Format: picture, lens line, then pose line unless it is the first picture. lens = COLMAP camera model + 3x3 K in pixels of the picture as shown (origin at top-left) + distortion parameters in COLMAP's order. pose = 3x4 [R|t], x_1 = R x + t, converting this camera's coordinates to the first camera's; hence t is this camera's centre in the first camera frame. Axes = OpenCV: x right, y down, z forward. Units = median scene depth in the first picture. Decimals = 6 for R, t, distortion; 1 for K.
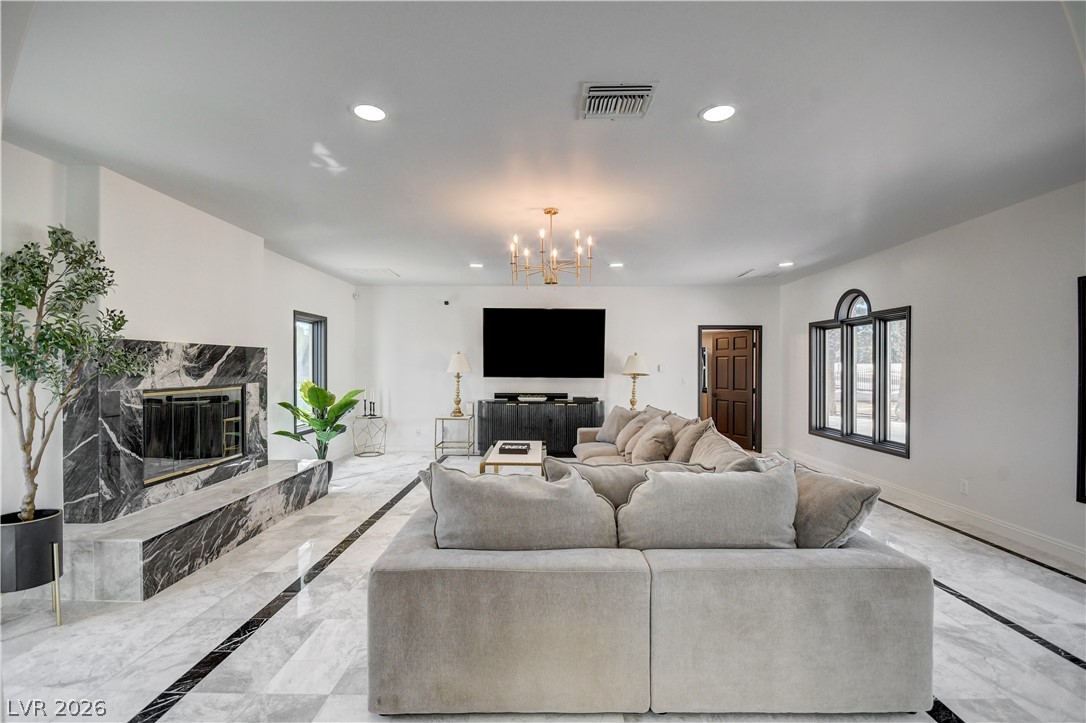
lens RADIAL K [[489.5, 0, 537.1], [0, 489.5, 364.5], [0, 0, 1]] dist [0.000296, 0.000125]
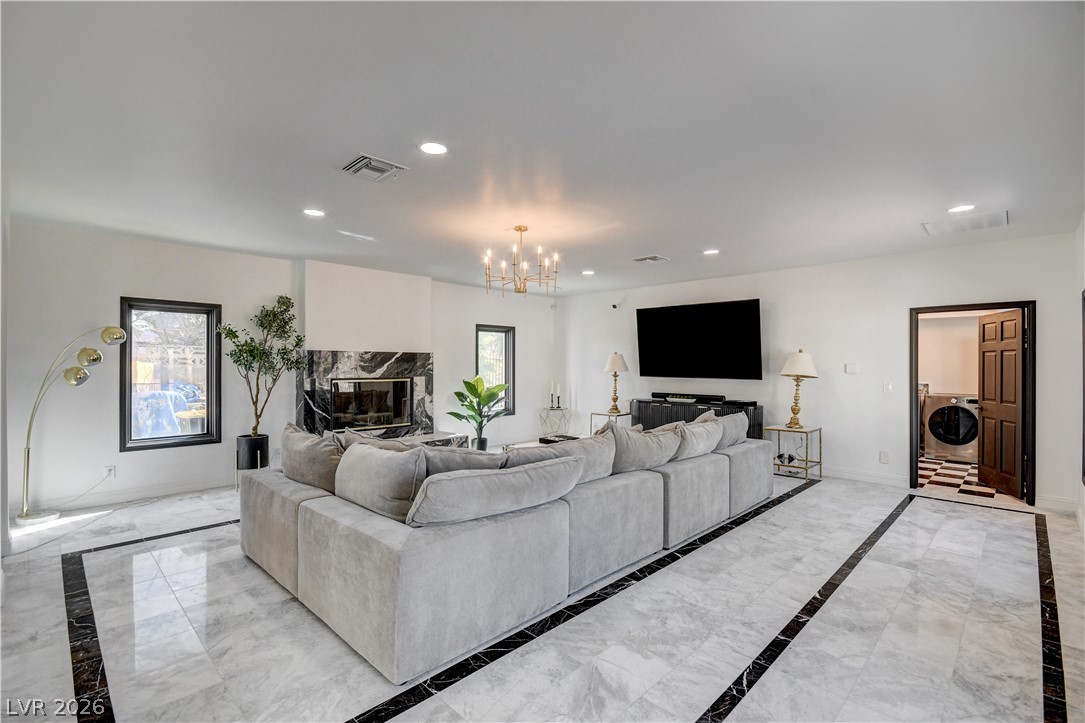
lens RADIAL K [[489.0, 0, 531.5], [0, 489.0, 364.6], [0, 0, 1]] dist [0.000296, 0.000125]
pose [[0.719204, -0.000870, -0.694798, 0.668615], [0.001350, 0.999999, 0.000145, 0.001437], [0.694798, -0.001043, 0.719205, 0.165080]]
